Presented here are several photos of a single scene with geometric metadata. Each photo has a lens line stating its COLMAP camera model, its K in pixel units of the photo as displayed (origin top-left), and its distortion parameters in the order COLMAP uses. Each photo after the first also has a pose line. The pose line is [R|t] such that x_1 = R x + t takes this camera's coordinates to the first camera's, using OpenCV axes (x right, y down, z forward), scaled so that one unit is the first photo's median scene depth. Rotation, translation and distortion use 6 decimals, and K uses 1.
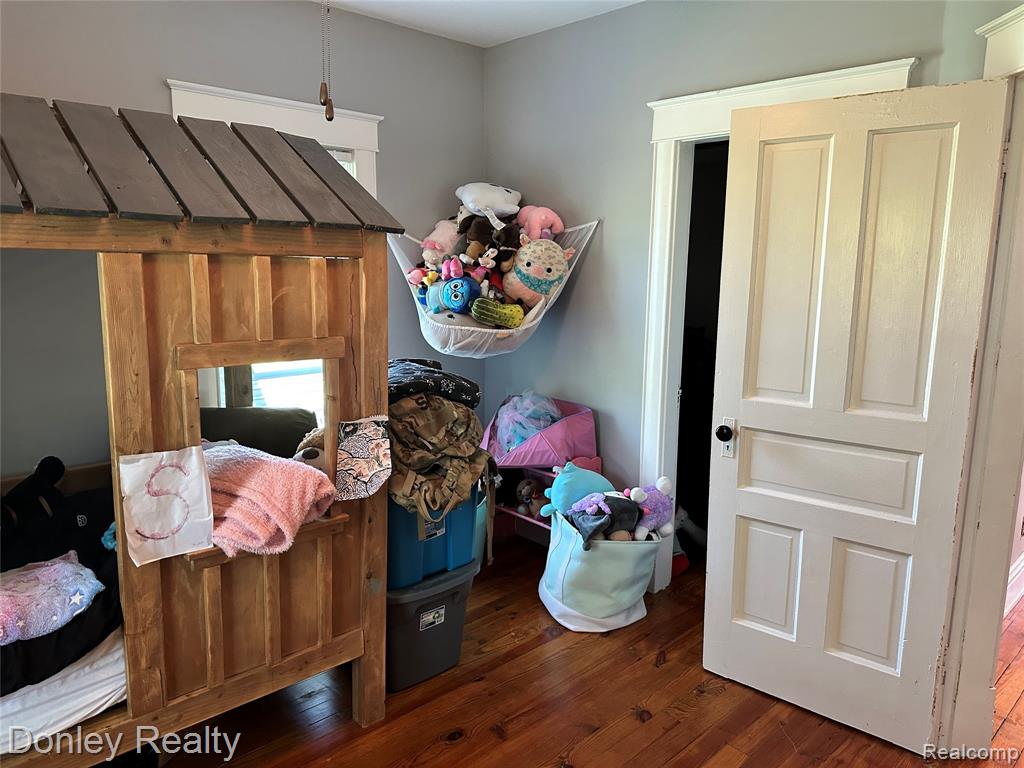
lens RADIAL K [[721.2, 0, 523.5], [0, 721.2, 384.5], [0, 0, 1]] dist [0.102935, -0.147322]
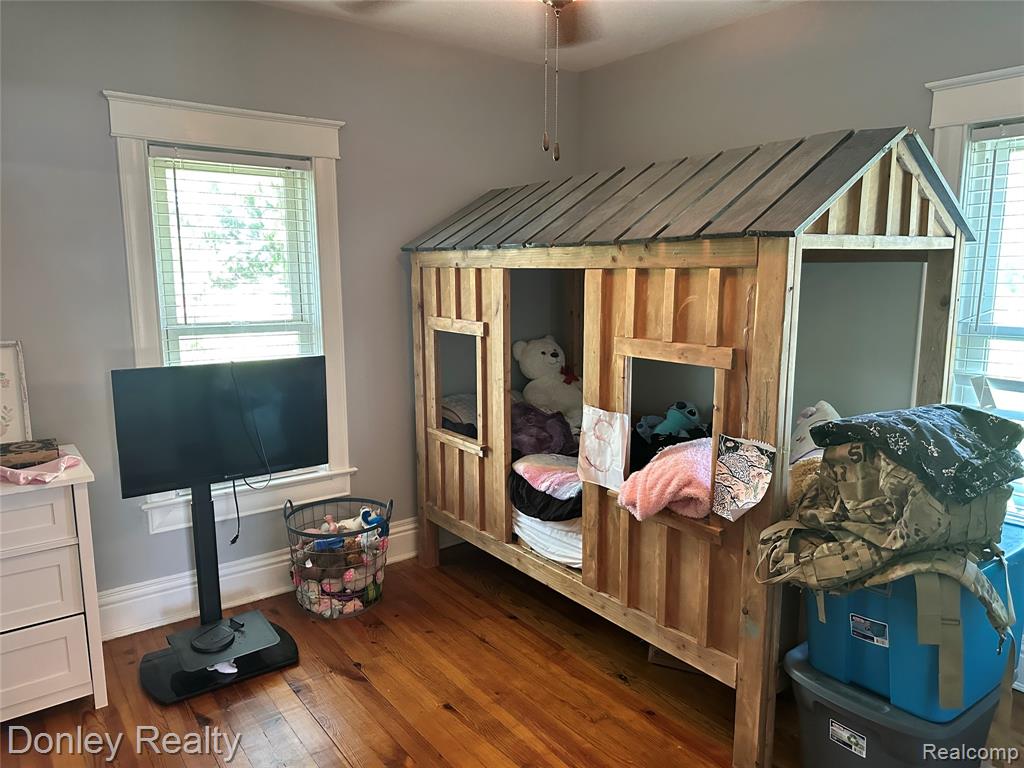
lens RADIAL K [[721.2, 0, 523.5], [0, 721.2, 384.5], [0, 0, 1]] dist [0.102935, -0.147322]
pose [[-0.124520, 0.144774, -0.981598, 0.761803], [-0.154380, 0.974423, 0.163300, -0.137585], [0.980133, 0.171873, -0.098985, 0.847936]]
